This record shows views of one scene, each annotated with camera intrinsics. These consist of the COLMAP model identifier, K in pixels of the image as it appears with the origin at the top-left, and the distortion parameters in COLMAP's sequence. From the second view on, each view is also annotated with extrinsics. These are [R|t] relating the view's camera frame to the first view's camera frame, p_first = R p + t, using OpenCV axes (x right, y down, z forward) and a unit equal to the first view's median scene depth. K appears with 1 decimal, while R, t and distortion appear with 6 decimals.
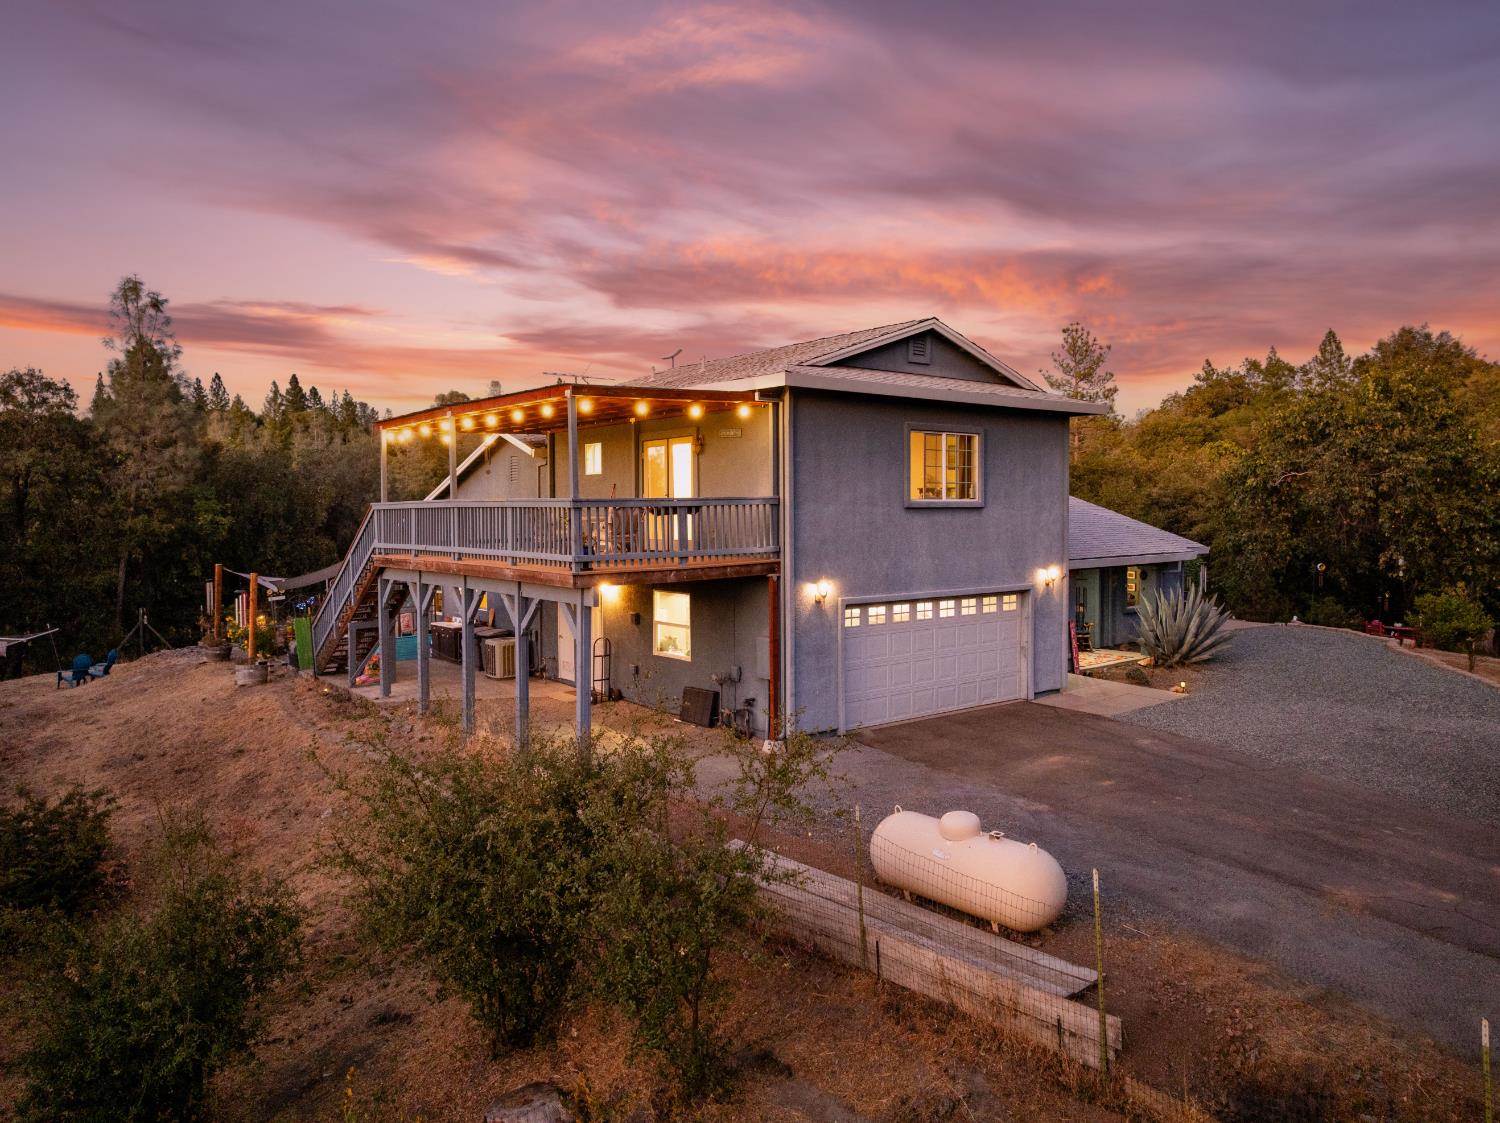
lens RADIAL K [[1033.8, 0, 750.0], [0, 1033.8, 561.5], [0, 0, 1]] dist [-0.000002, 0.000755]
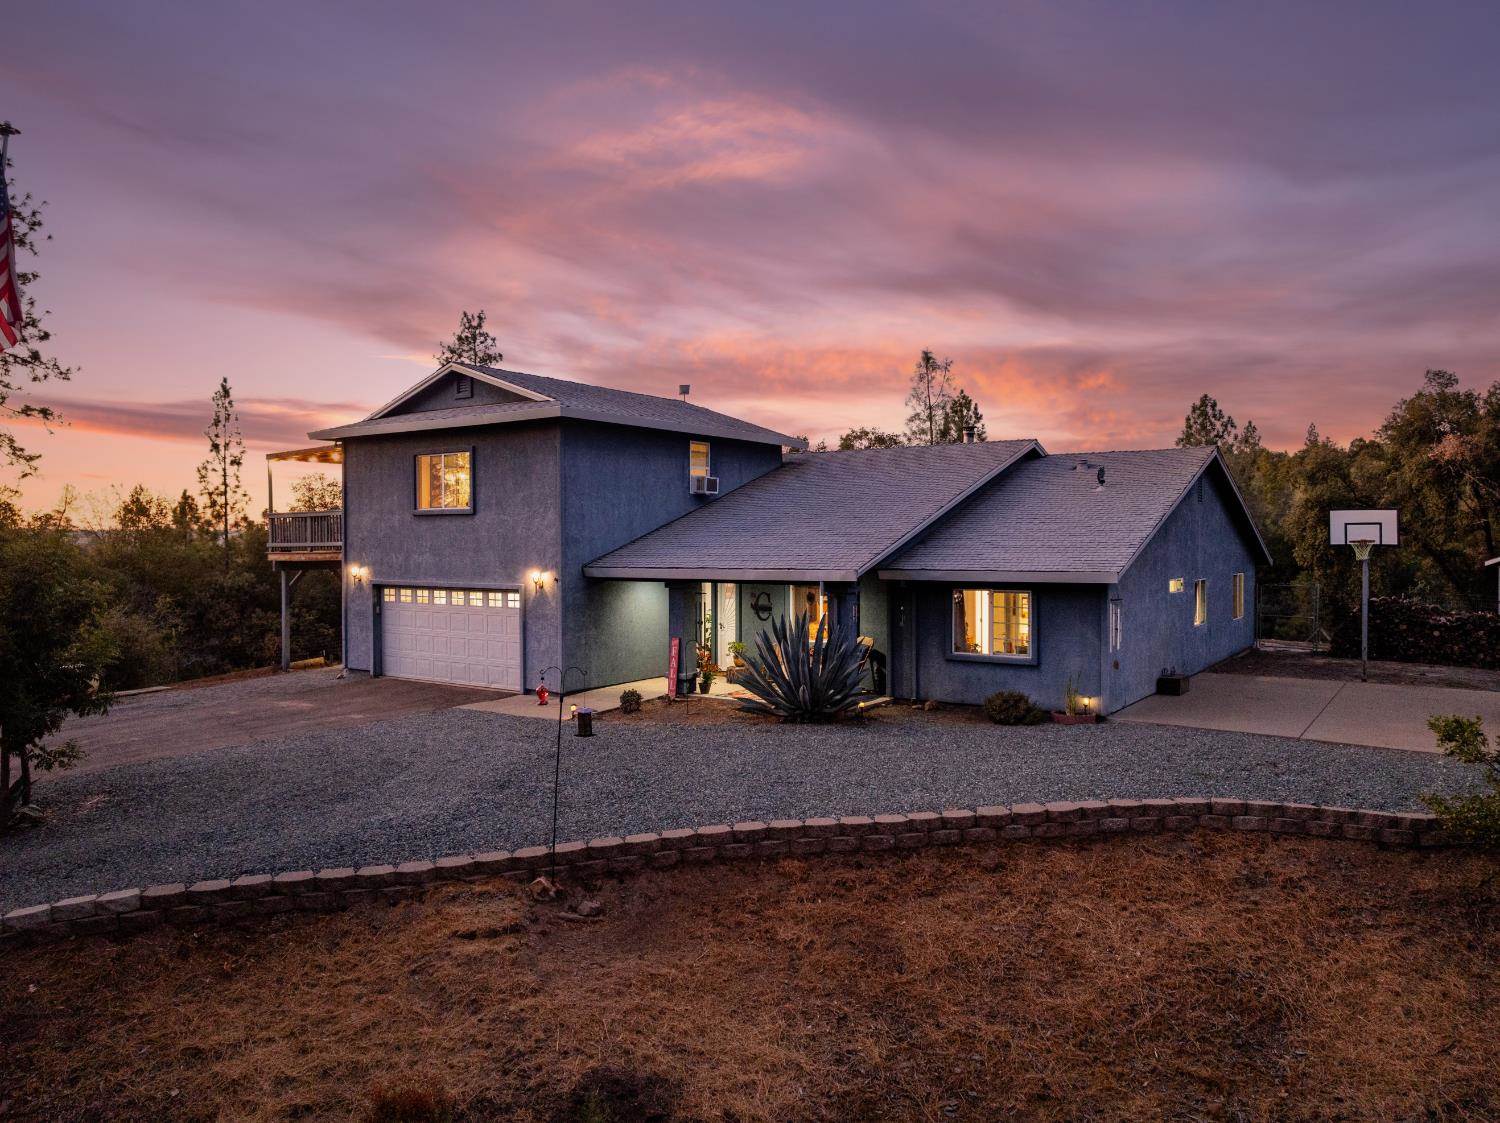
lens RADIAL K [[1033.8, 0, 750.0], [0, 1033.8, 561.5], [0, 0, 1]] dist [-0.000002, 0.000755]
pose [[0.305590, 0.045992, -0.951052, 1.443331], [-0.029983, 0.998802, 0.038668, -0.054027], [0.951691, 0.016699, 0.306603, 0.951288]]
